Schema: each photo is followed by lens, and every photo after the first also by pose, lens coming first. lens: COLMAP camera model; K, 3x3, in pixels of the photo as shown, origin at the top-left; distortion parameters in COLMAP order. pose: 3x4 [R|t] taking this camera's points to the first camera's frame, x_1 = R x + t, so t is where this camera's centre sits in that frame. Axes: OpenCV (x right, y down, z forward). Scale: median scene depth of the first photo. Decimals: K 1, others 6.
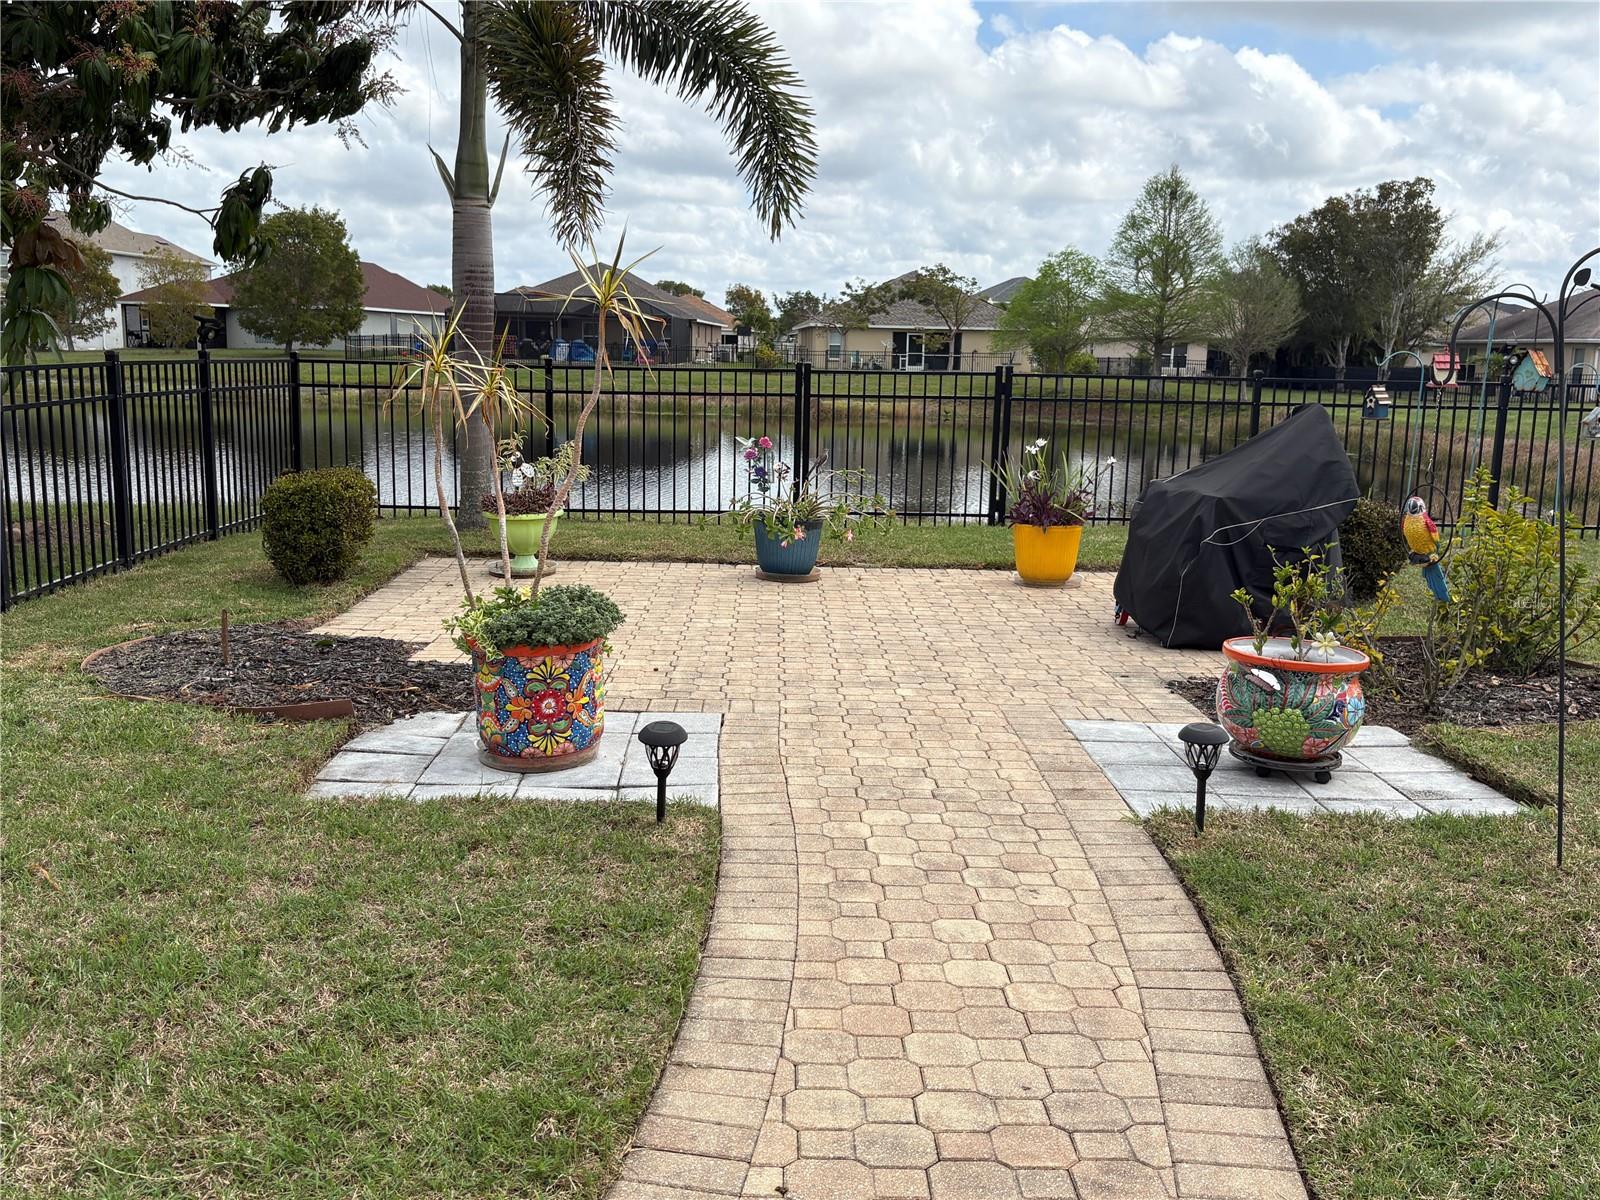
lens RADIAL K [[1447.2, 0, 799.4], [0, 1447.2, 582.6], [0, 0, 1]] dist [0.130576, -0.191743]
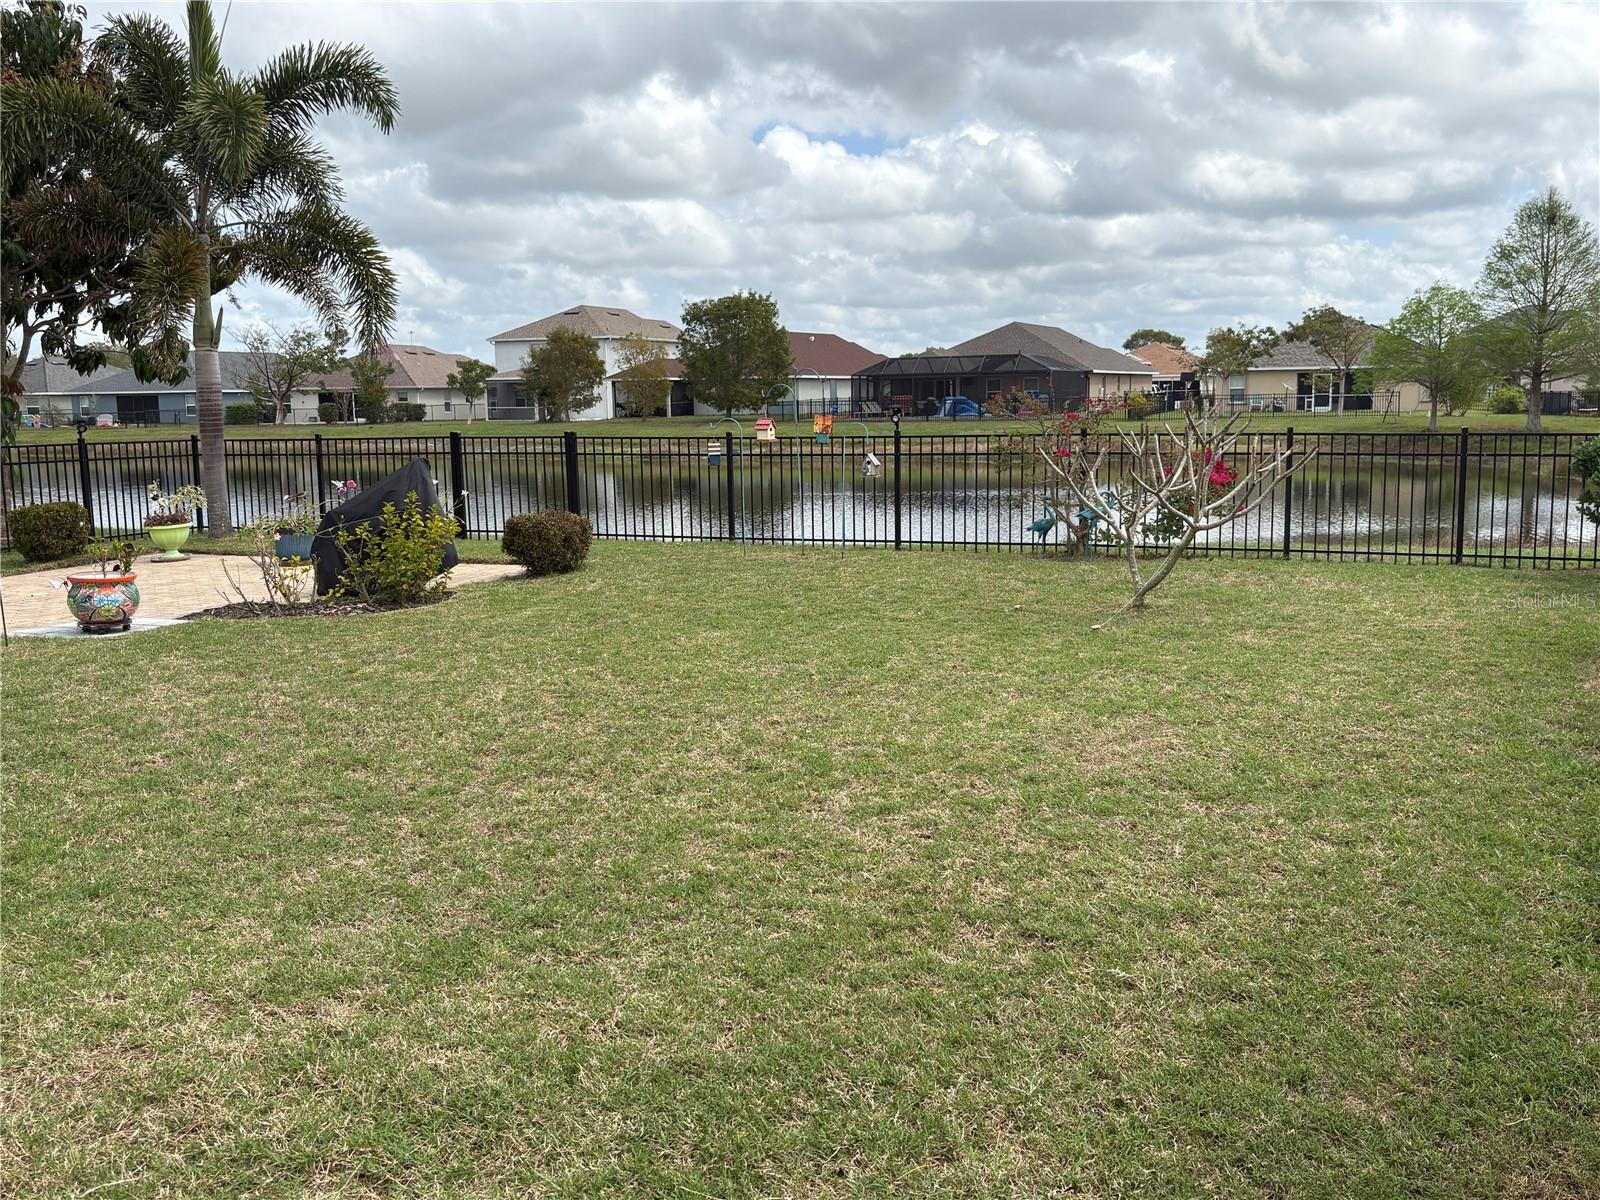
lens RADIAL K [[1440.8, 0, 800.9], [0, 1440.8, 577.0], [0, 0, 1]] dist [0.244249, -0.409357]
pose [[0.933226, 0.010804, -0.359128, 1.237062], [-0.024322, 0.999155, -0.033144, 0.057799], [0.358466, 0.039666, 0.932700, -0.422598]]
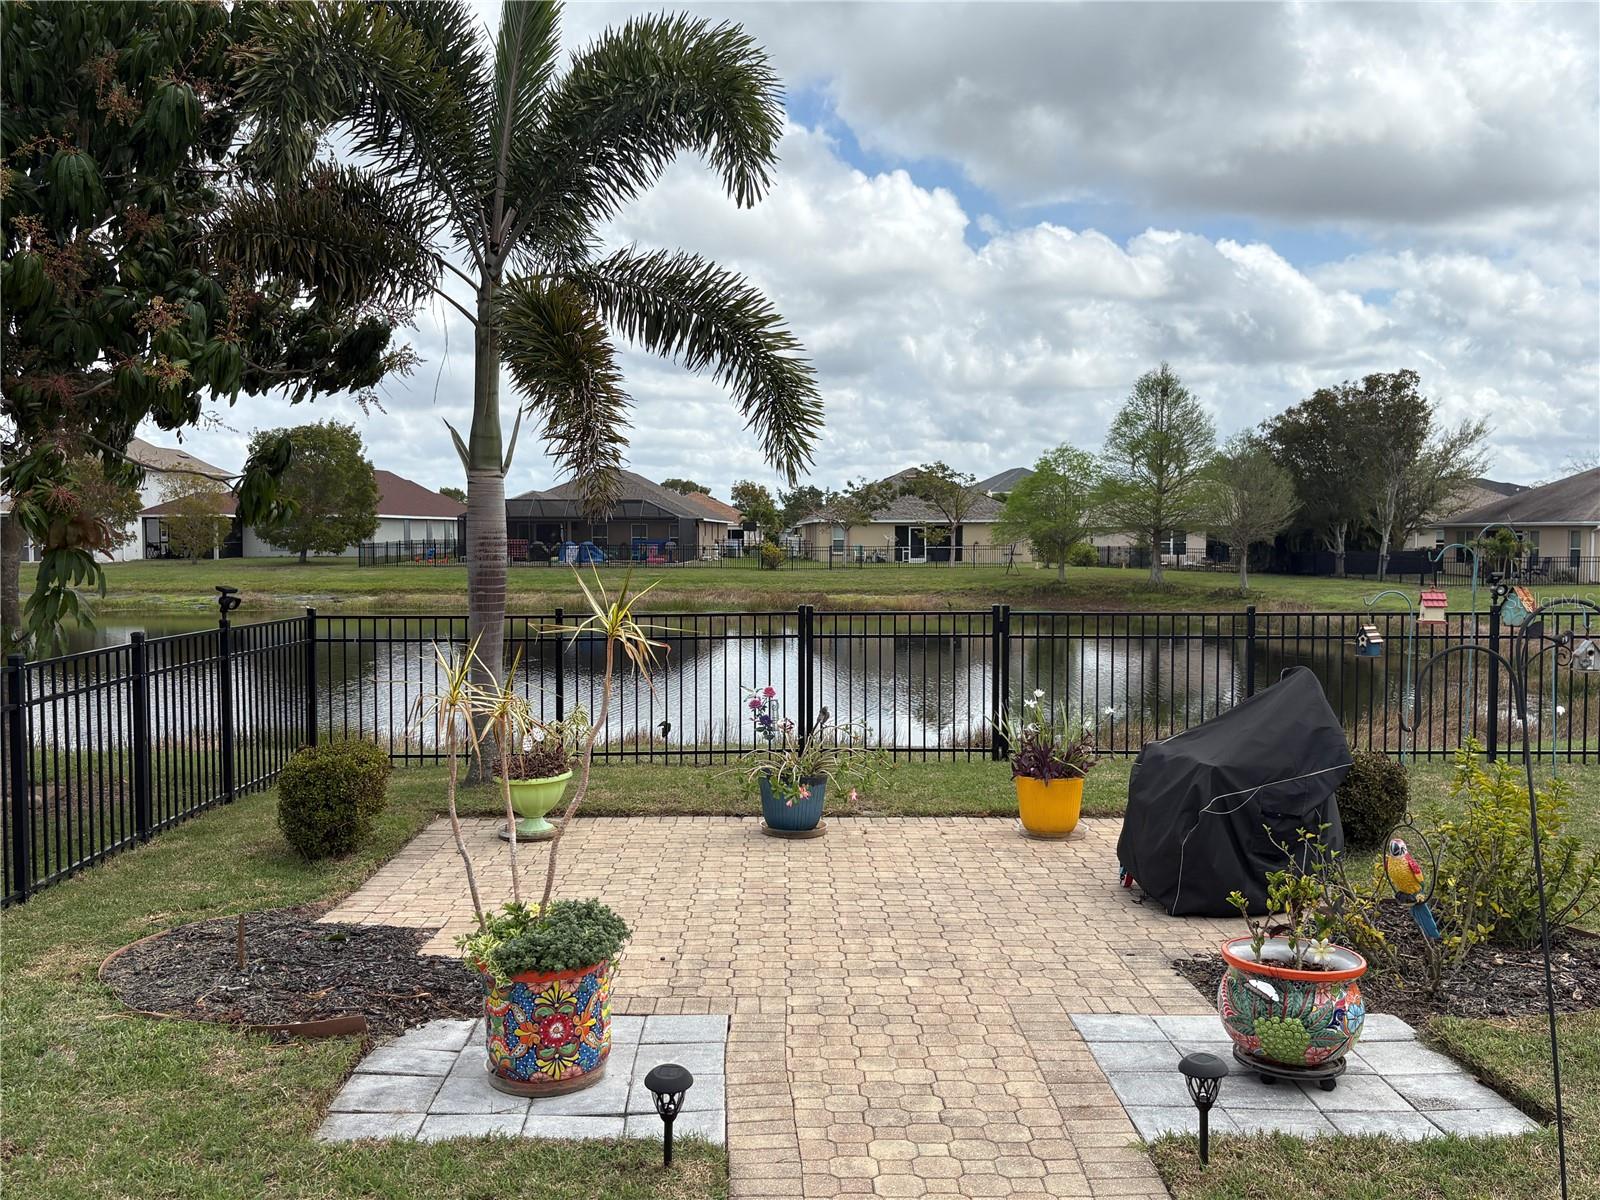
lens RADIAL K [[1449.3, 0, 791.1], [0, 1449.3, 605.0], [0, 0, 1]] dist [0.090585, -0.082197]
pose [[0.999706, -0.022032, -0.010091, 0.004066], [0.020760, 0.993454, -0.112329, -0.051245], [0.012500, 0.112087, 0.993620, -0.023318]]
